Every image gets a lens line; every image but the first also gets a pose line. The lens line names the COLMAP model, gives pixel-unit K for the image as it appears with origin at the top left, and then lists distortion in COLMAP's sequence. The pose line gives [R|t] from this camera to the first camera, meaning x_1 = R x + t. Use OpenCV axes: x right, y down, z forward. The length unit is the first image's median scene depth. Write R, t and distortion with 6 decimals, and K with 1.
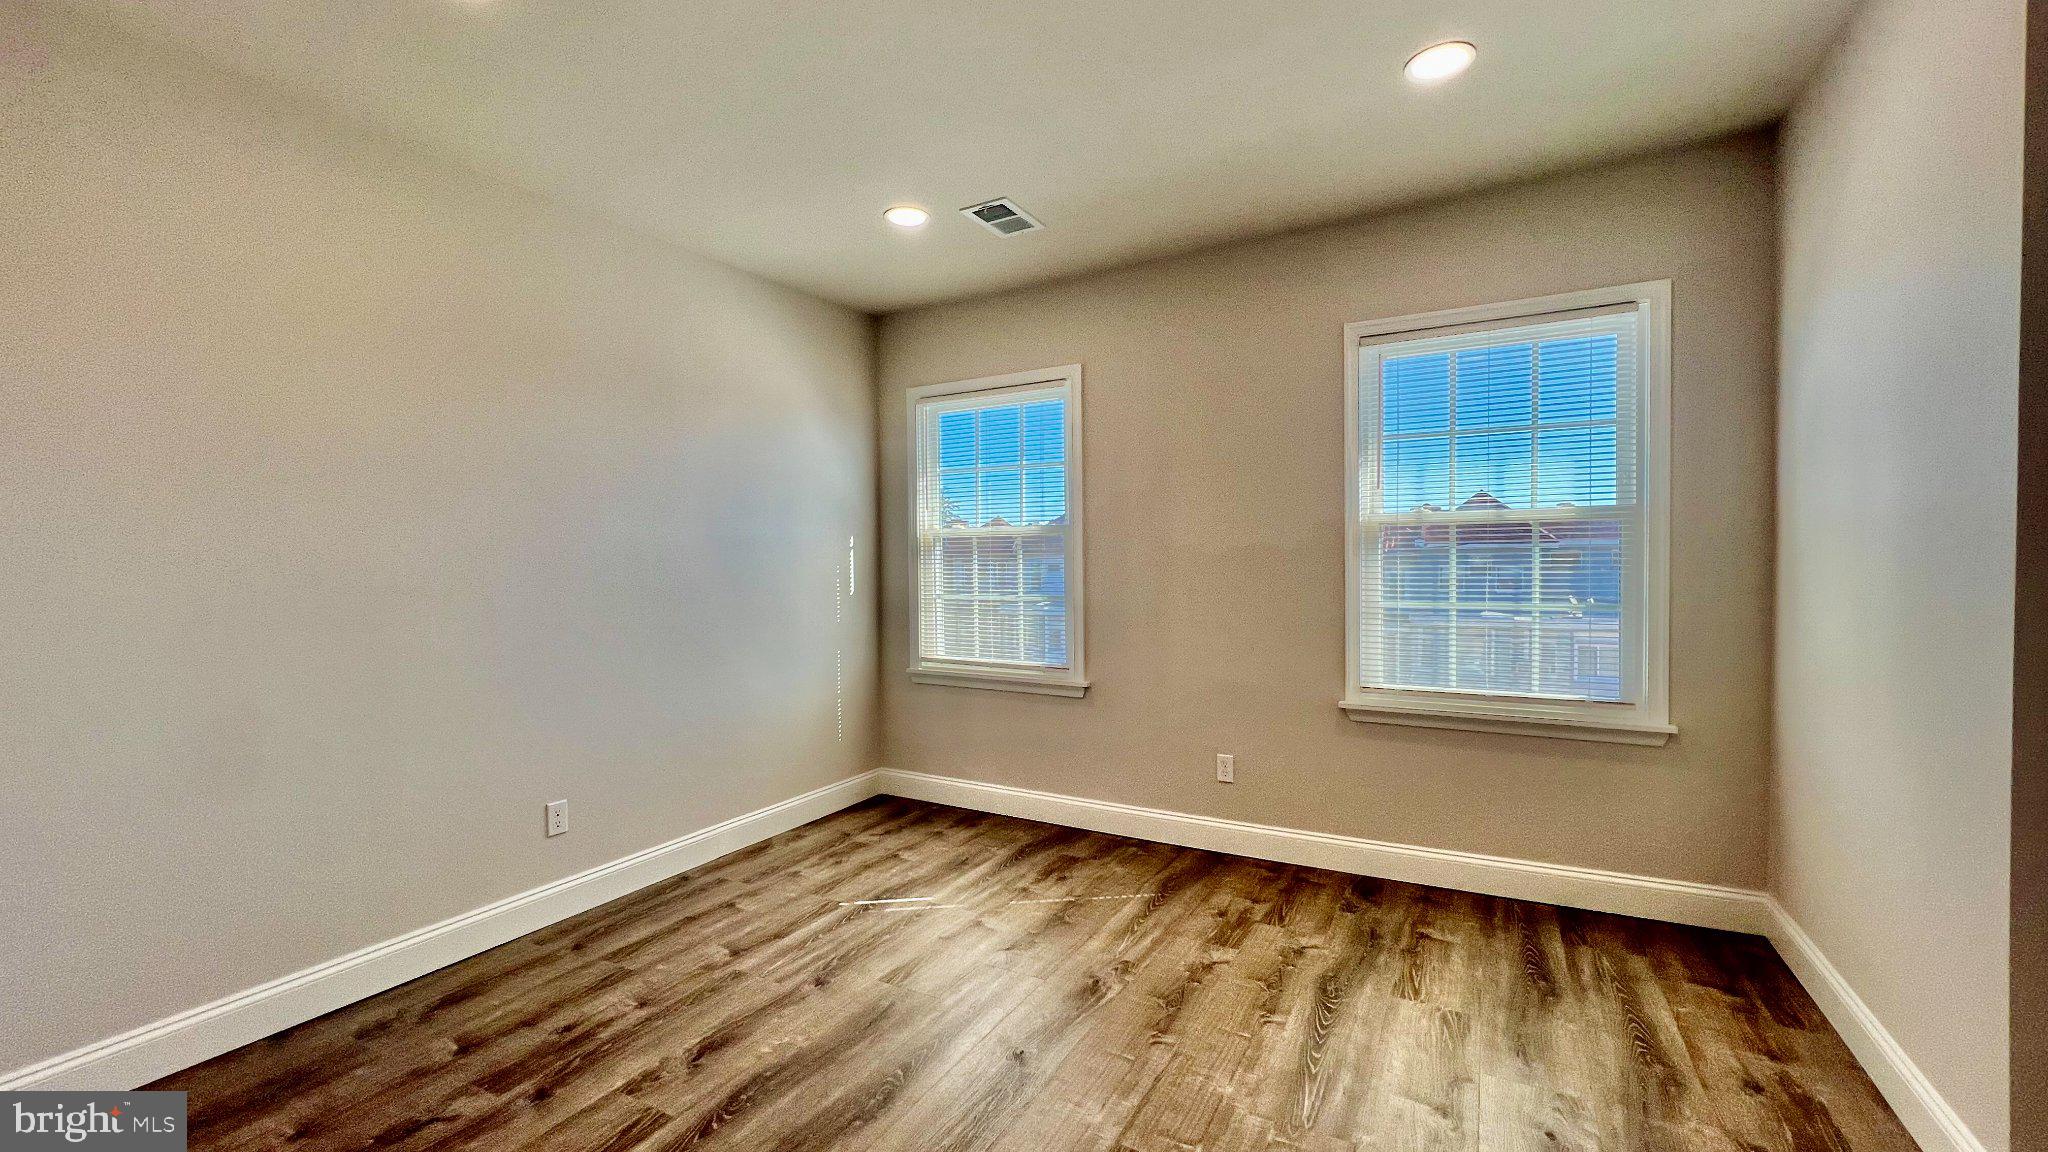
lens RADIAL K [[824.9, 0, 1023.4], [0, 824.9, 574.4], [0, 0, 1]] dist [0.000405, -0.000179]
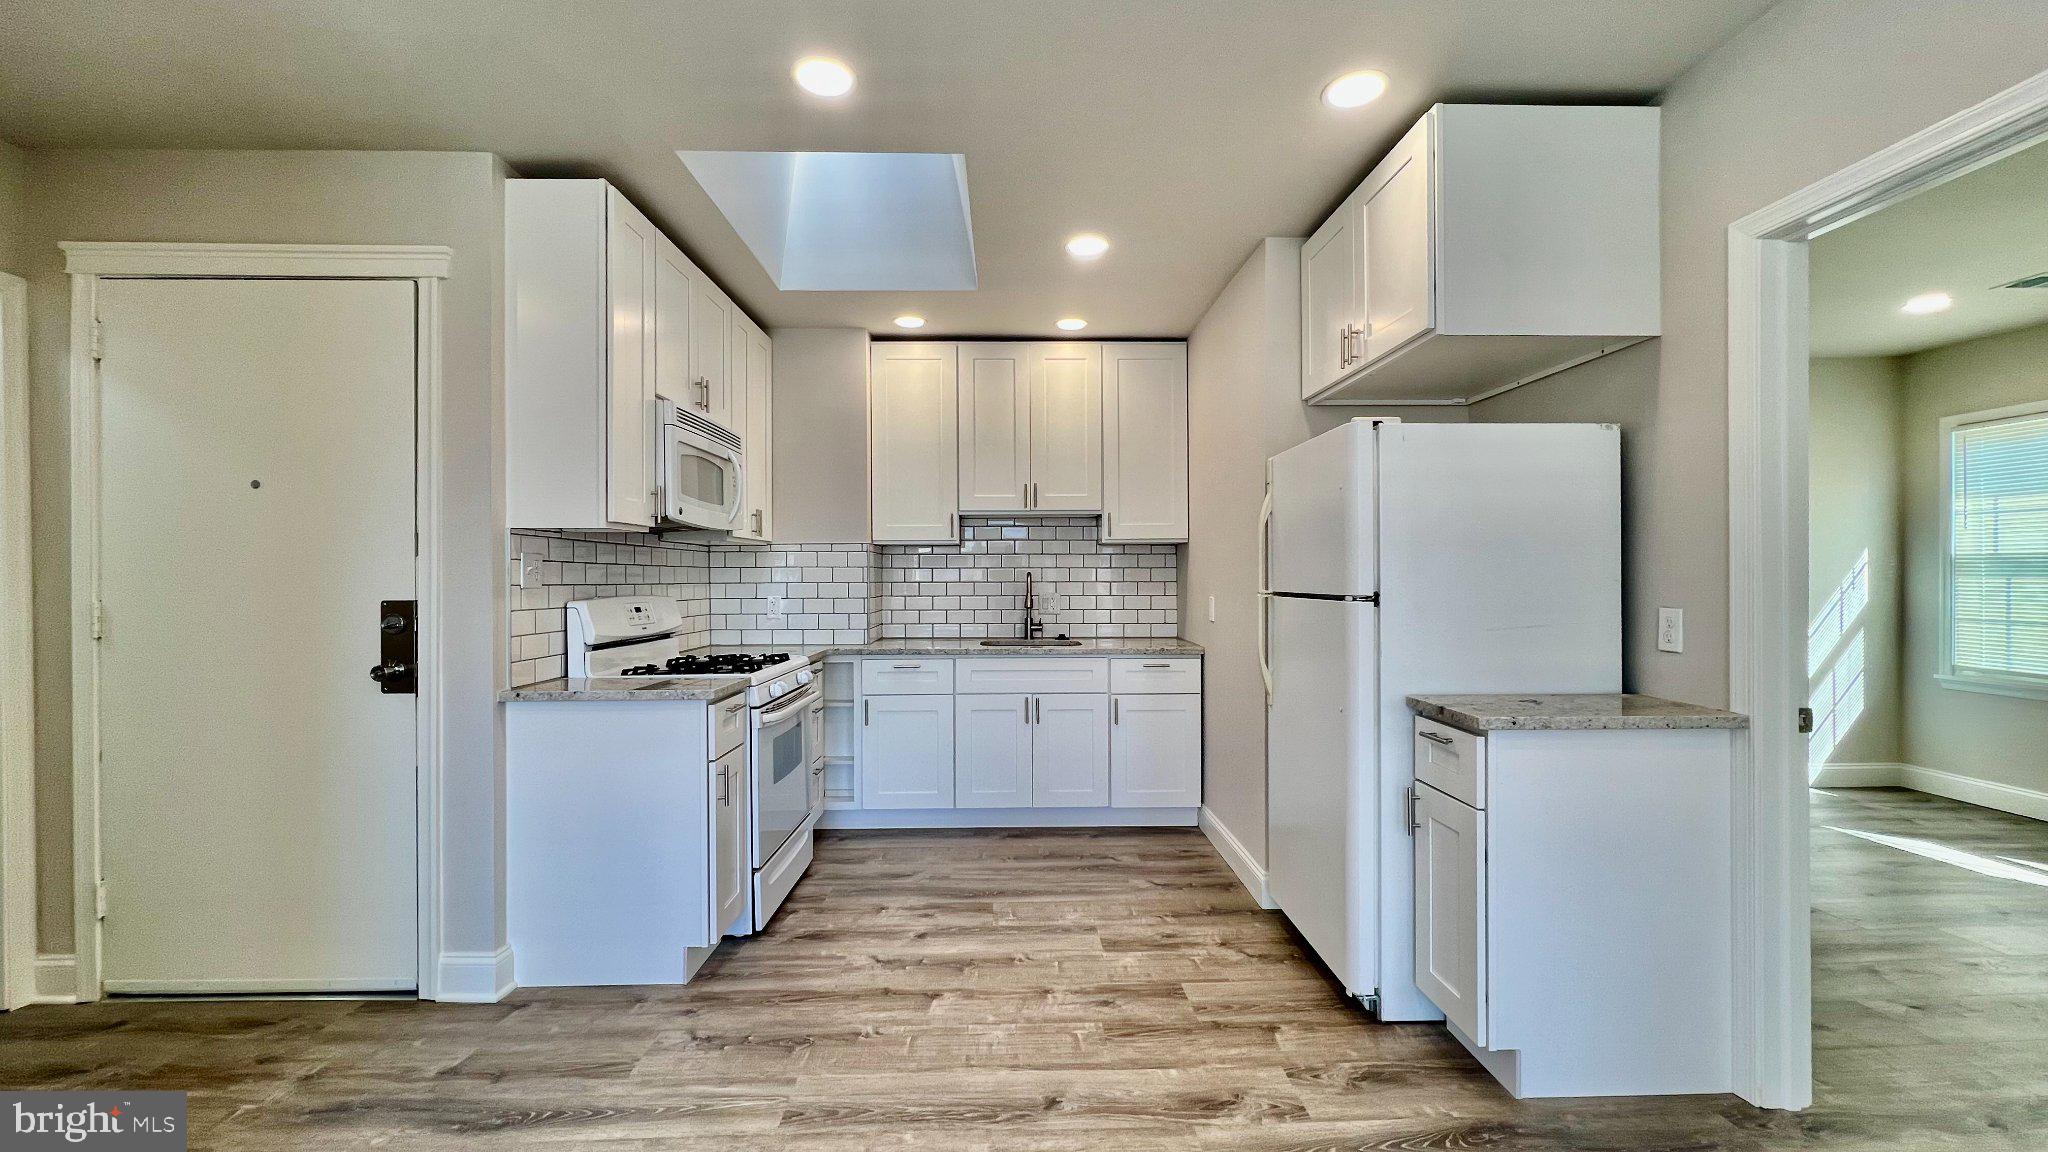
lens RADIAL K [[824.9, 0, 1021.5], [0, 824.9, 575.9], [0, 0, 1]] dist [0.000405, -0.000179]
pose [[0.531141, 0.010216, -0.847222, 0.212057], [-0.023705, 0.999715, -0.002807, 0.023887], [0.846952, 0.021575, 0.531232, -0.918657]]
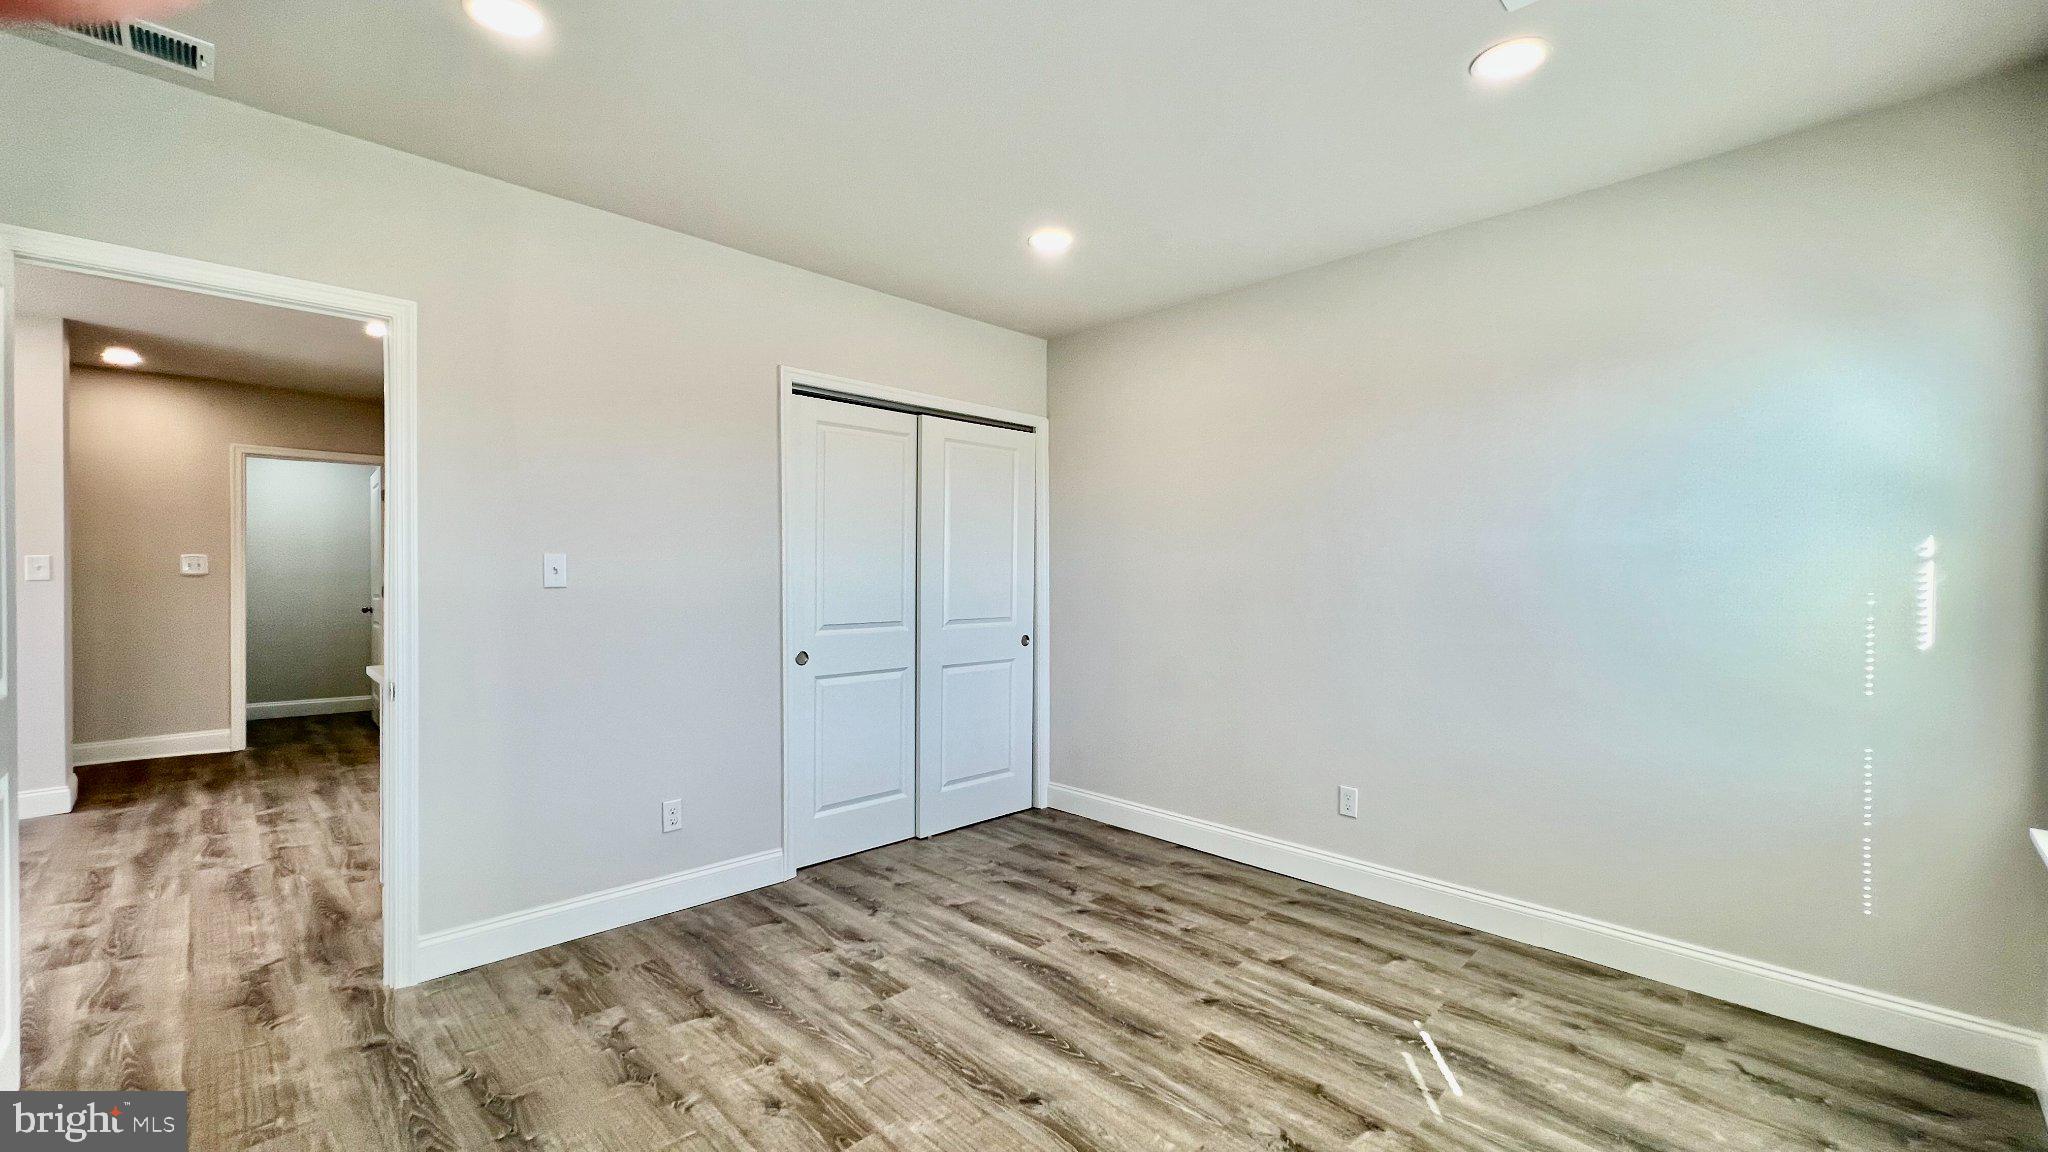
lens RADIAL K [[824.9, 0, 1025.3], [0, 824.9, 575.4], [0, 0, 1]] dist [0.000405, -0.000179]
pose [[-0.271852, 0.019013, -0.962151, 0.655232], [-0.017697, 0.999537, 0.024752, -0.037335], [0.962176, 0.023756, -0.271390, 0.888413]]
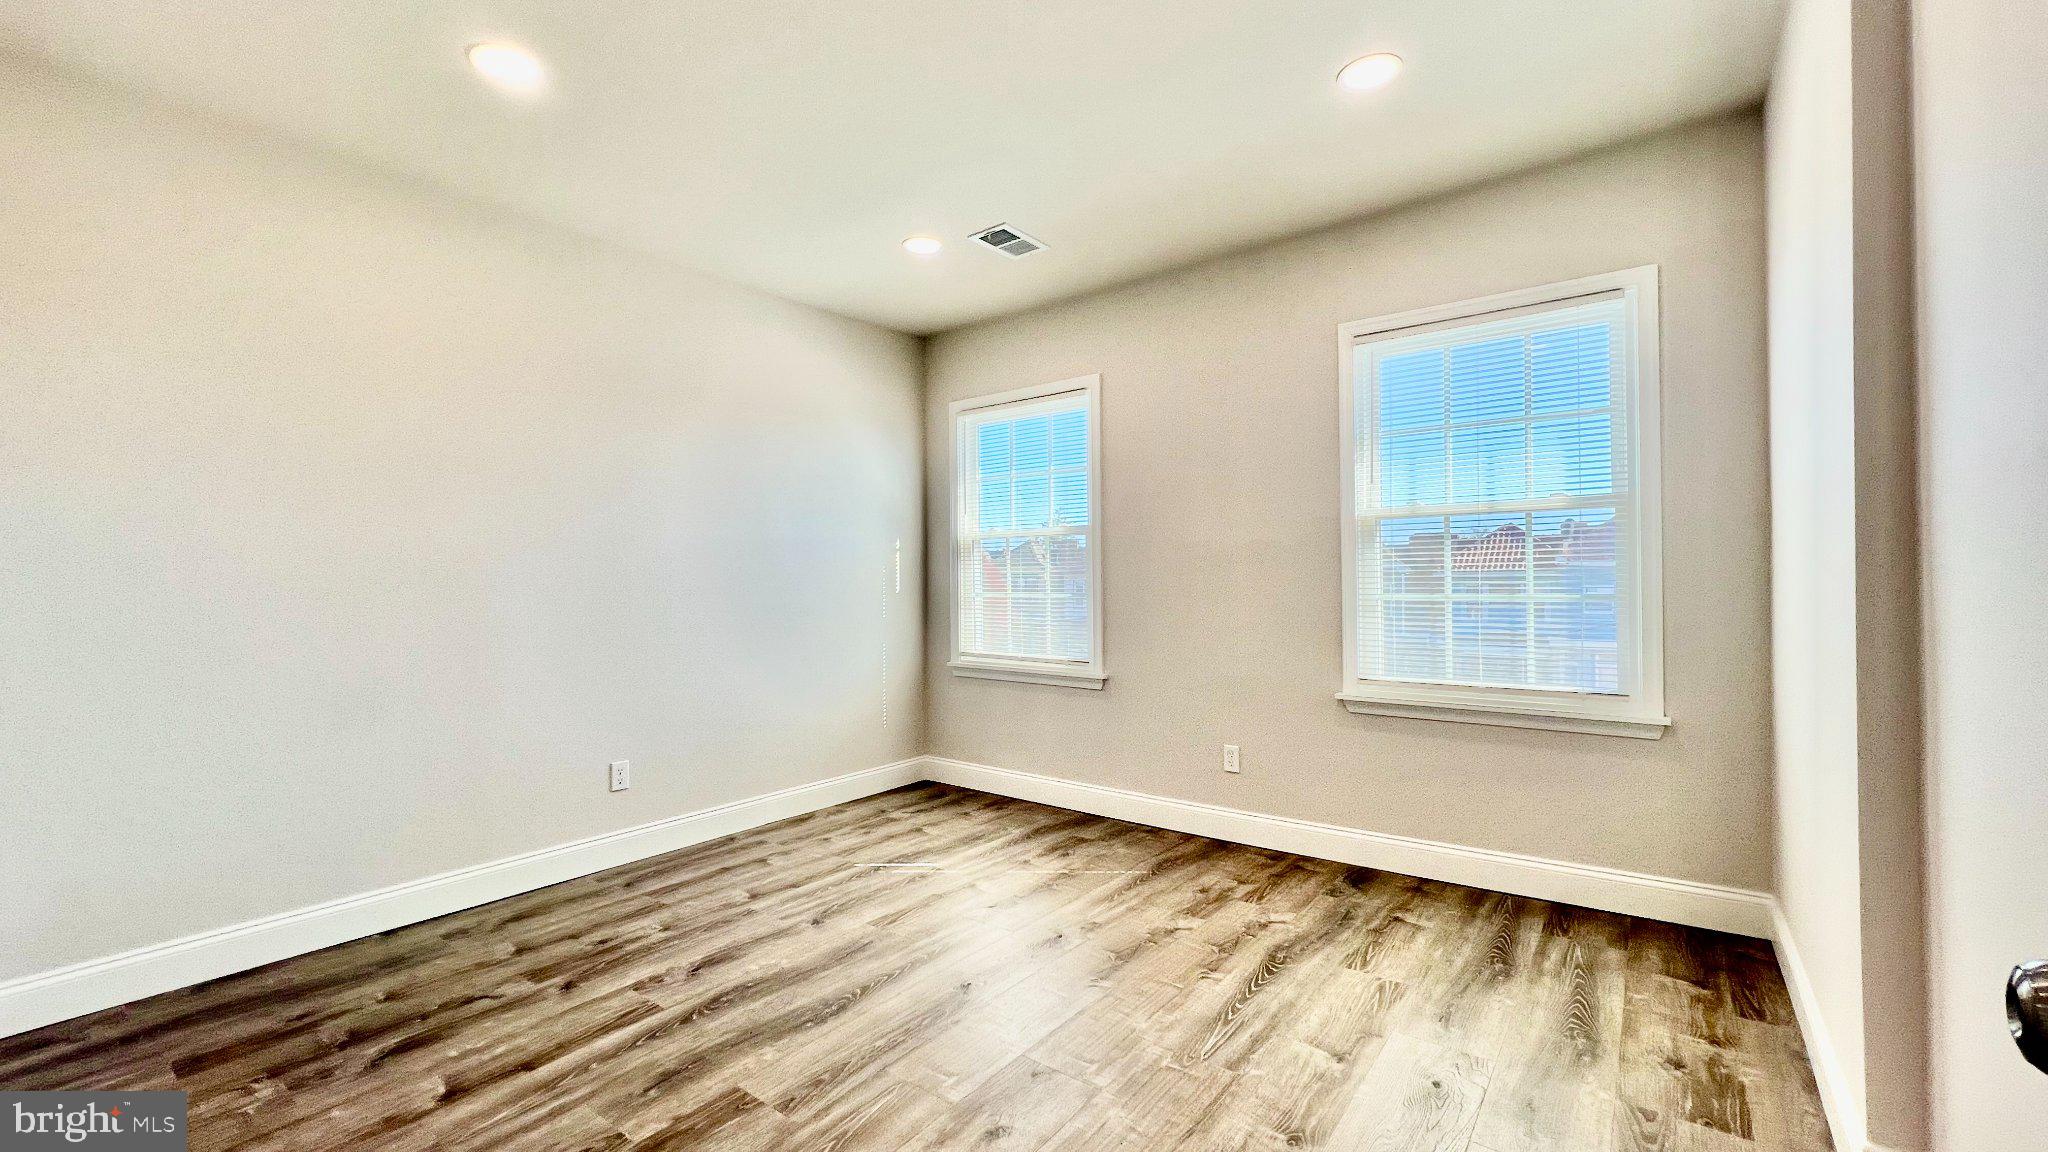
lens RADIAL K [[824.9, 0, 1024.0], [0, 824.9, 575.0], [0, 0, 1]] dist [0.000405, -0.000179]
pose [[0.989604, 0.000263, -0.143821, 0.167548], [-0.003754, 0.999705, -0.023998, 0.039254], [0.143772, 0.024289, 0.989313, -0.074544]]
